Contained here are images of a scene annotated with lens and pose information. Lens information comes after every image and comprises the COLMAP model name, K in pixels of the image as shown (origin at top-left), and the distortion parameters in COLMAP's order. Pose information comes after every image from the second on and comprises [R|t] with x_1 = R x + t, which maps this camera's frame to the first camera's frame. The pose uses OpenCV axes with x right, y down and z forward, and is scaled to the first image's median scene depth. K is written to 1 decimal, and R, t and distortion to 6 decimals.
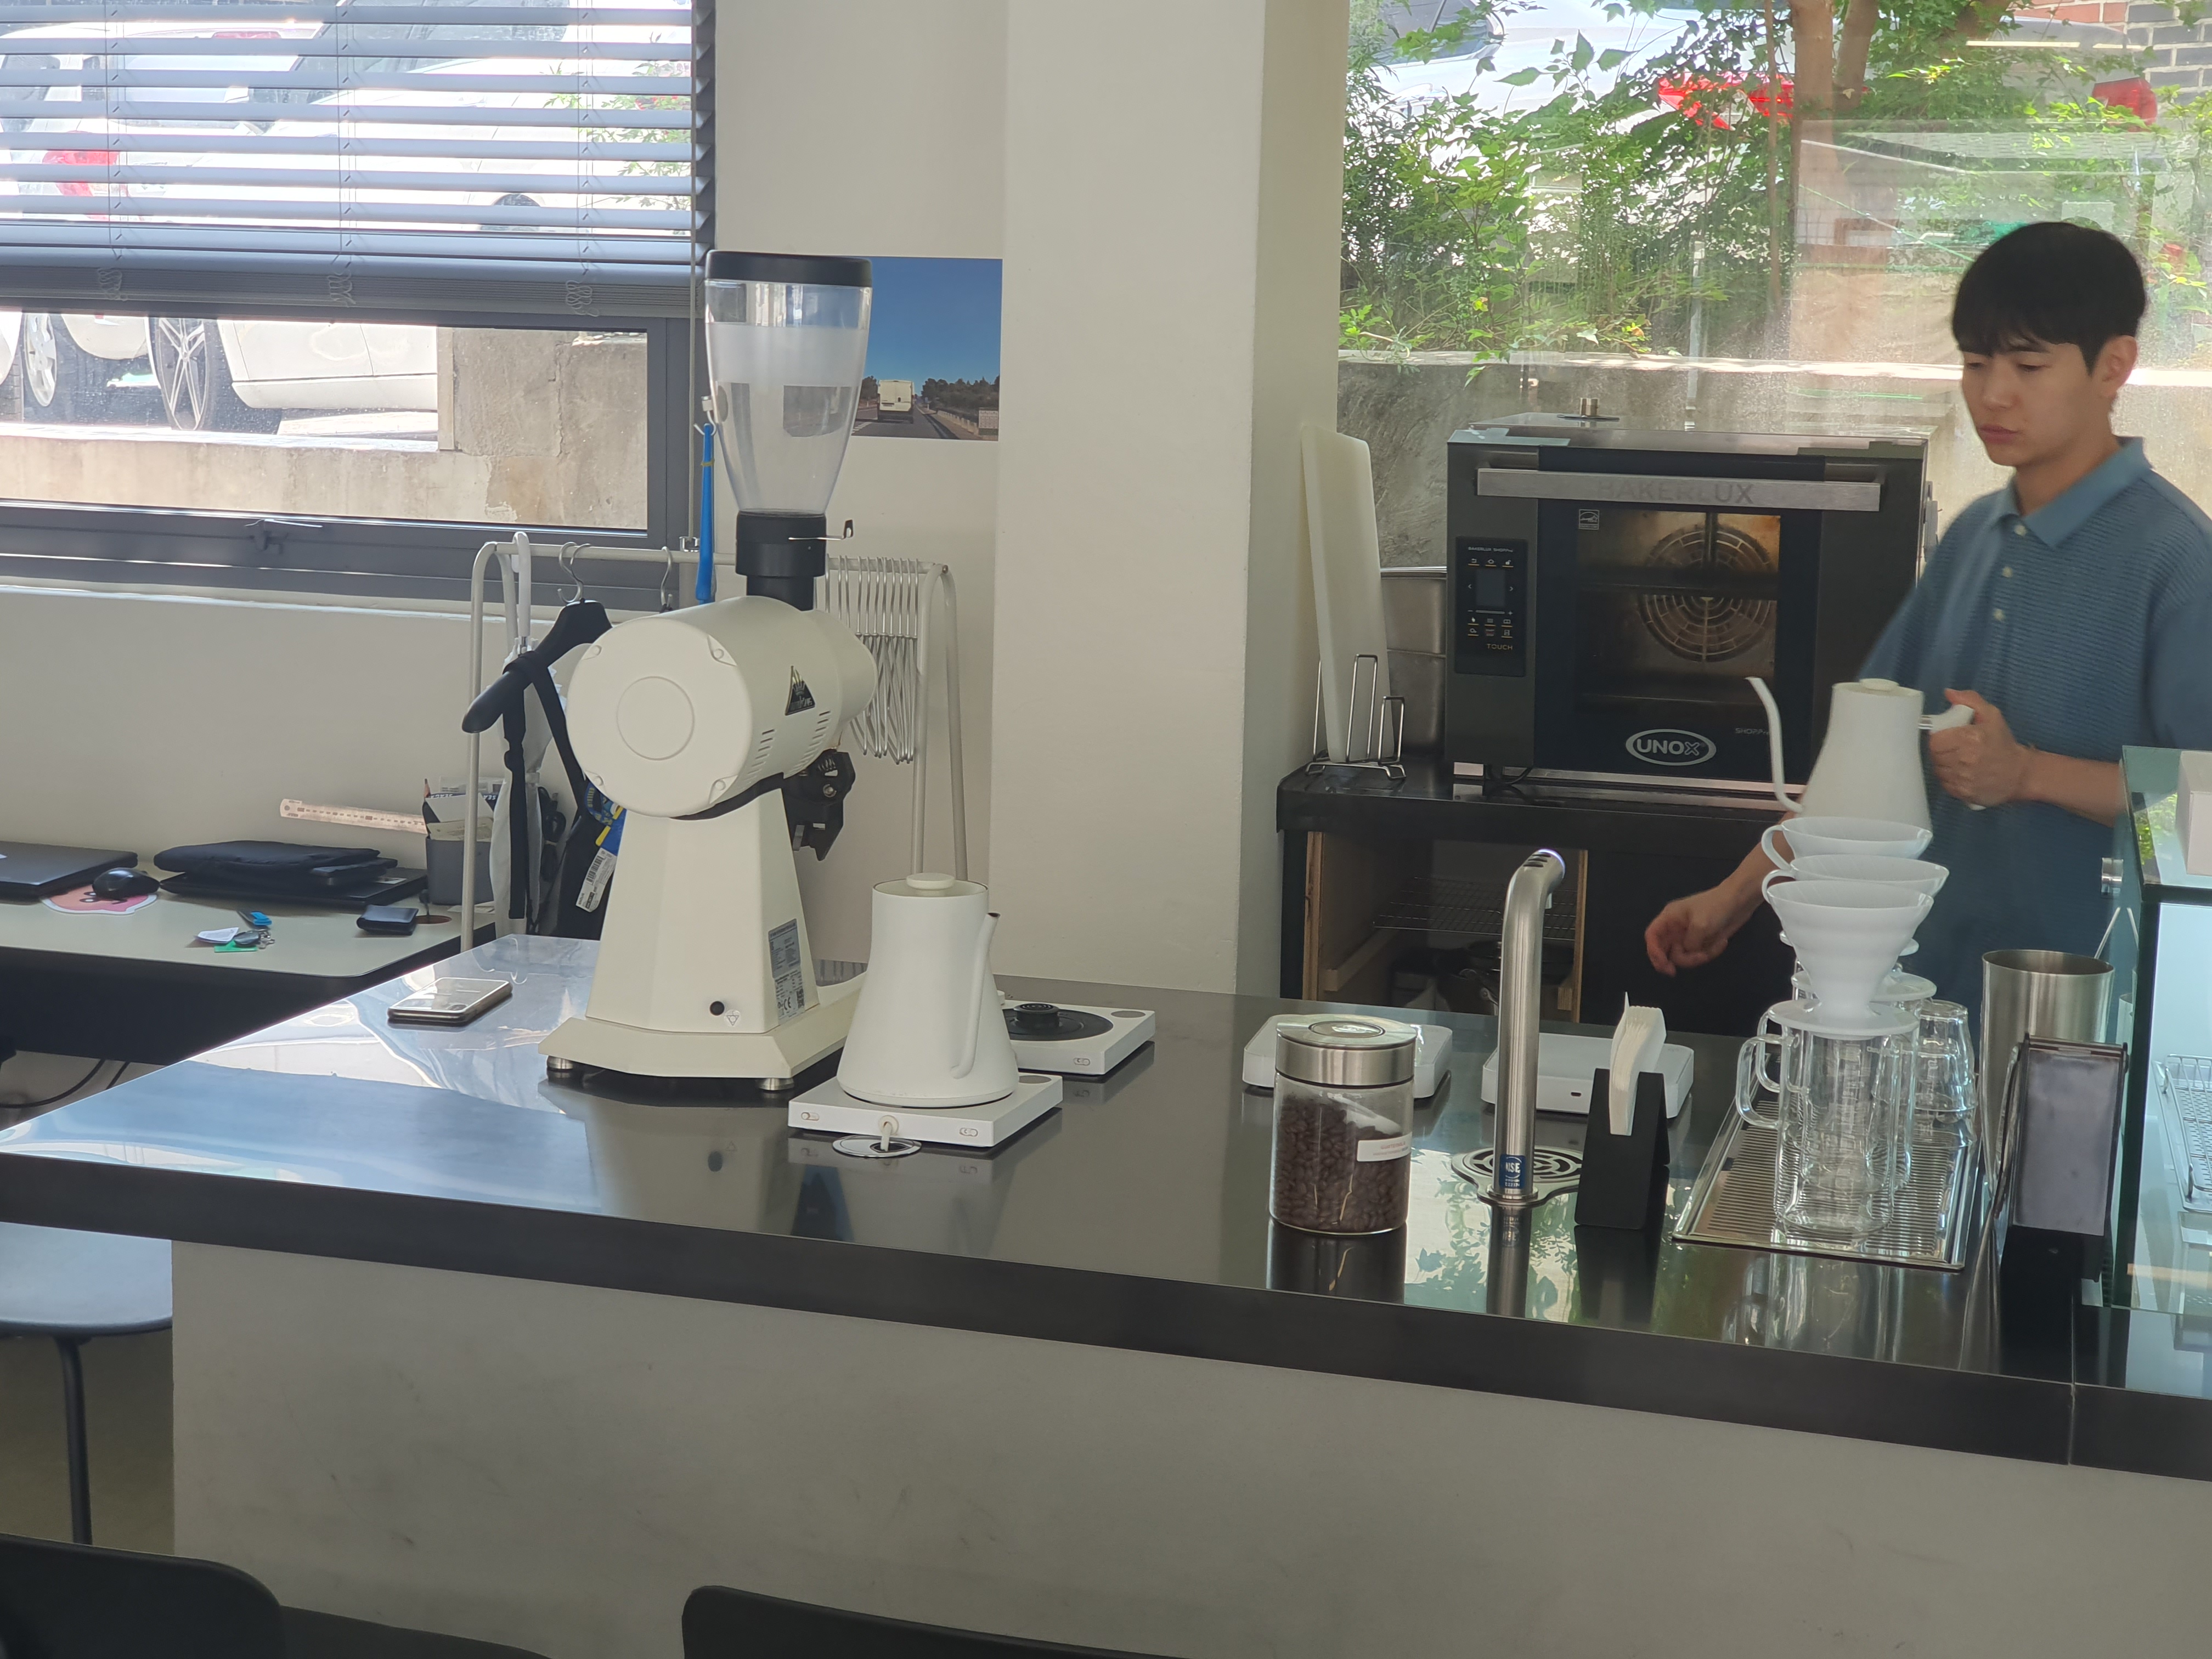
lens RADIAL K [[3321.8, 0, 1106.0], [0, 3321.8, 829.5], [0, 0, 1]] dist [-0.027181, 0.002232]
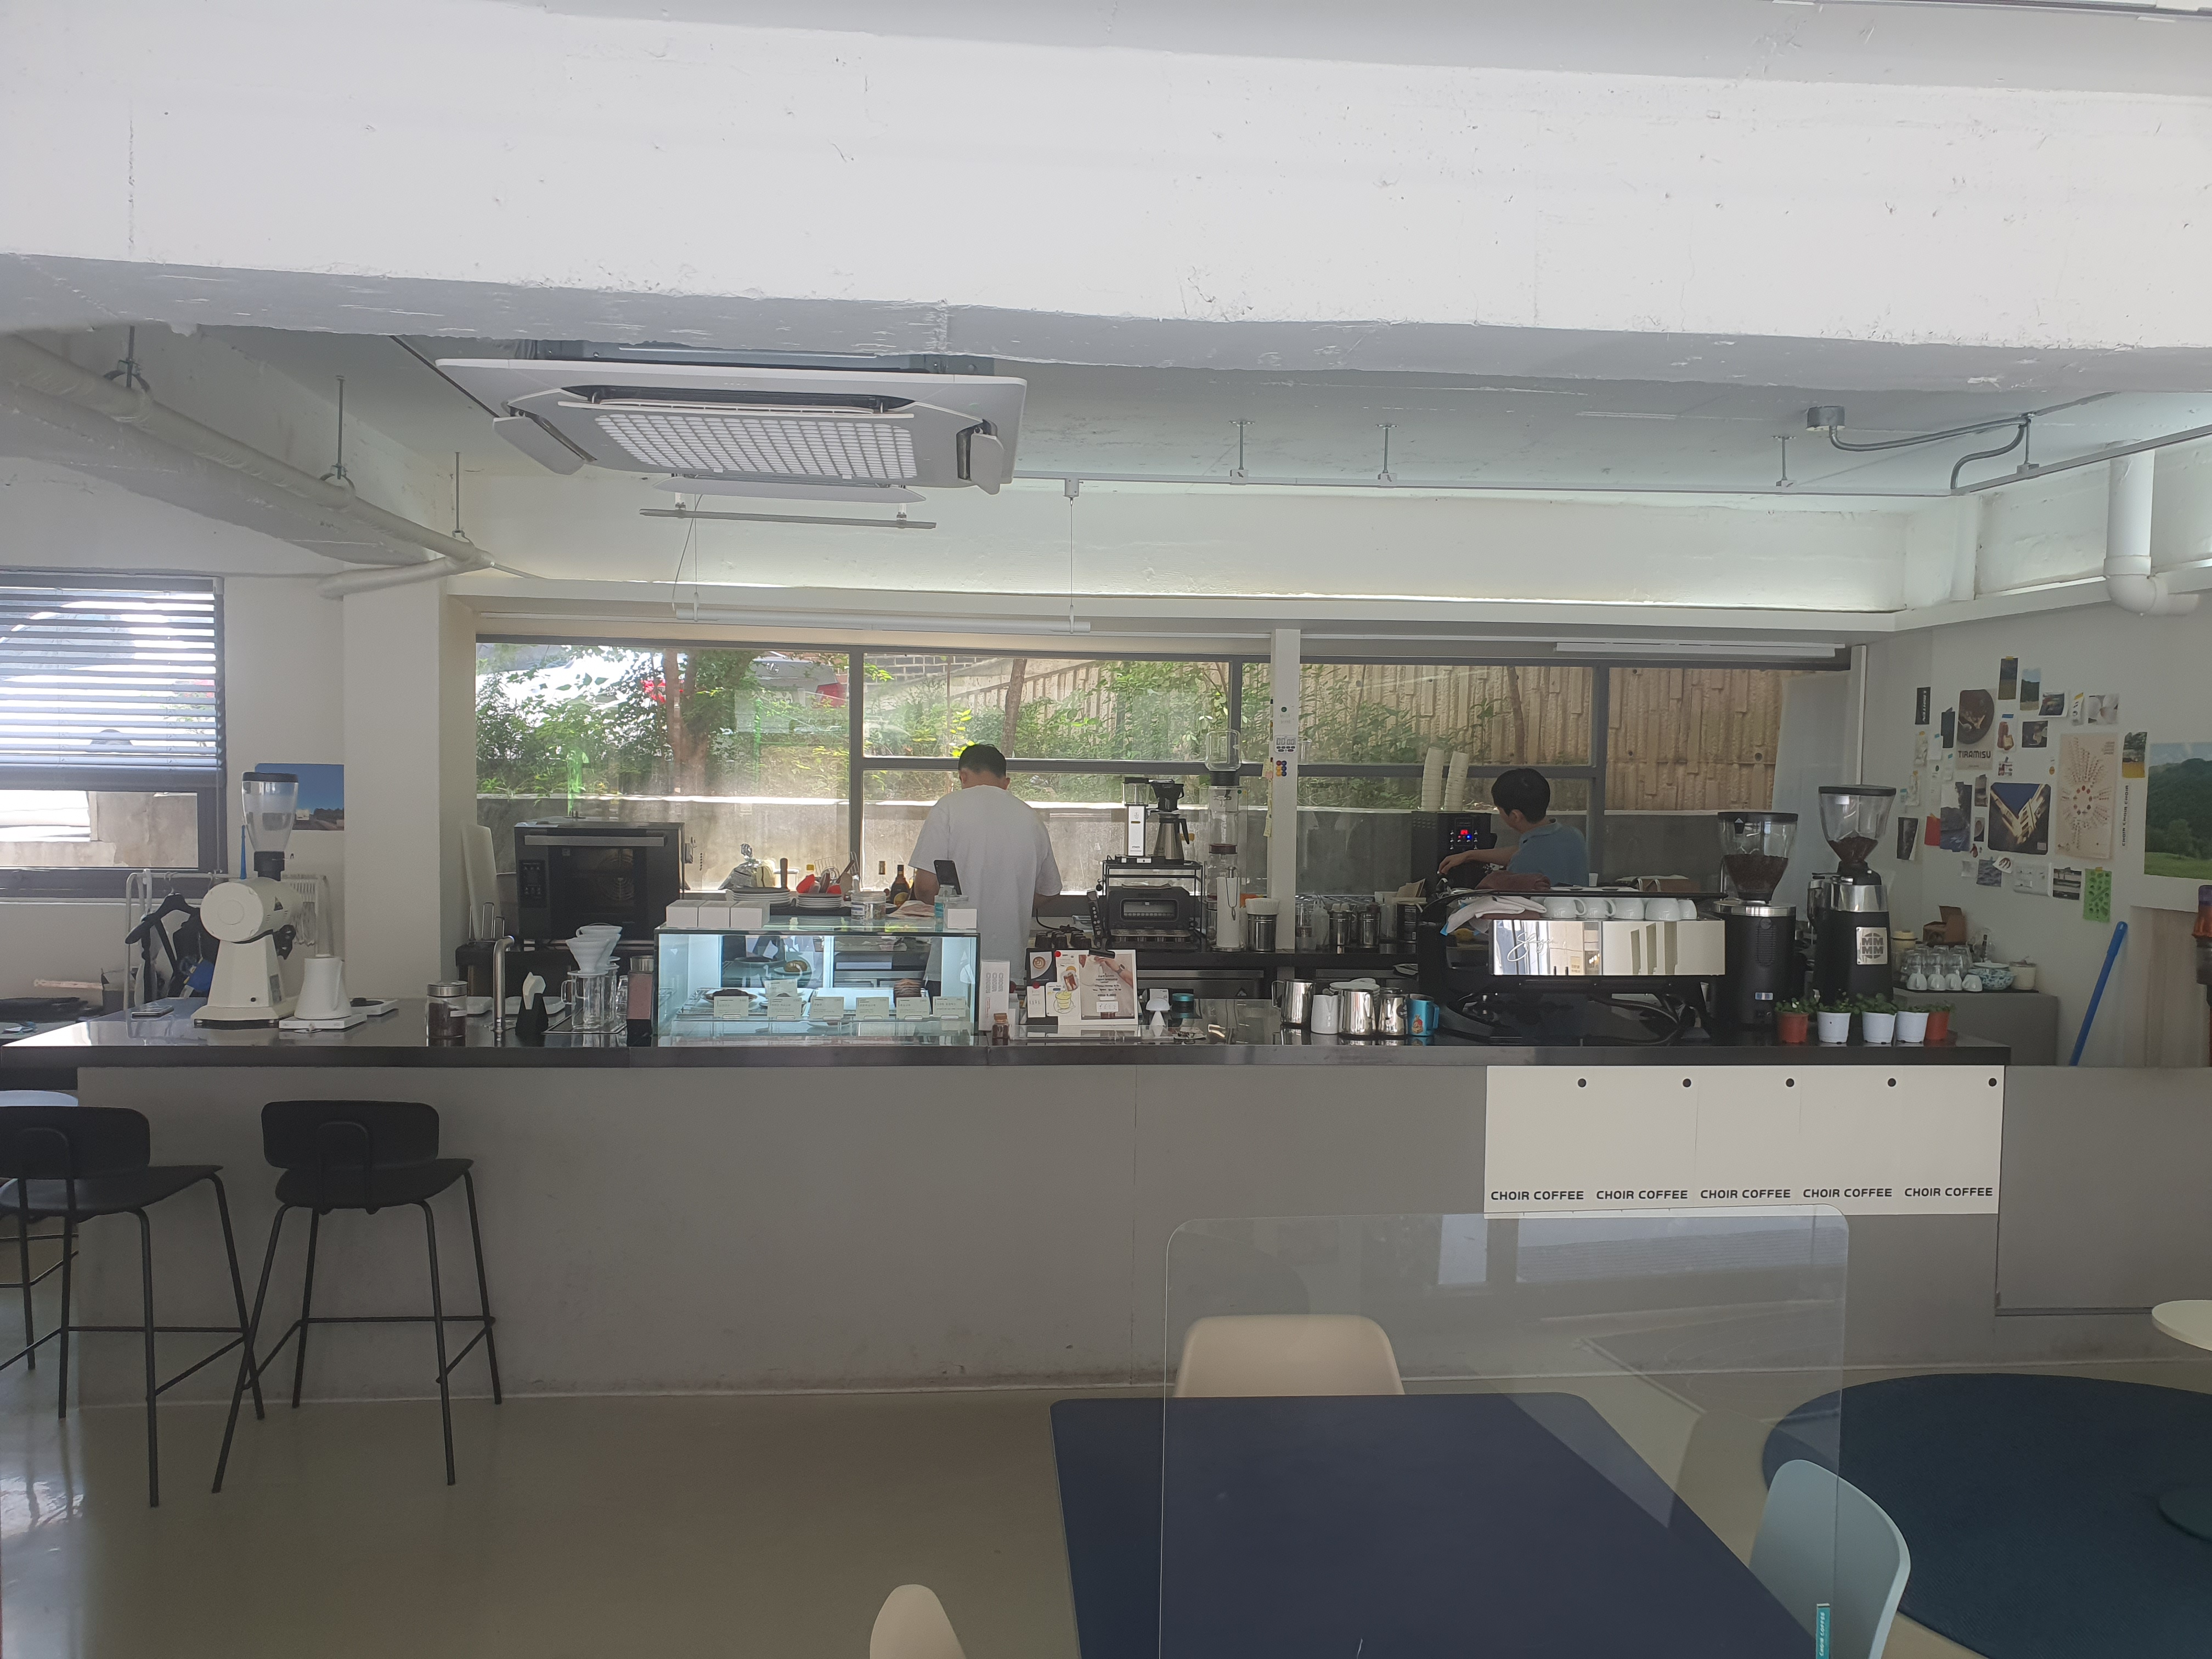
lens RADIAL K [[1737.9, 0, 1138.5], [0, 1737.9, 860.7], [0, 0, 1]] dist [-0.005575, 0.002711]
pose [[0.924105, -0.028898, 0.381046, 0.025975], [0.065744, 0.994291, -0.084036, 0.071264], [-0.376442, 0.102710, 0.920729, -0.562718]]
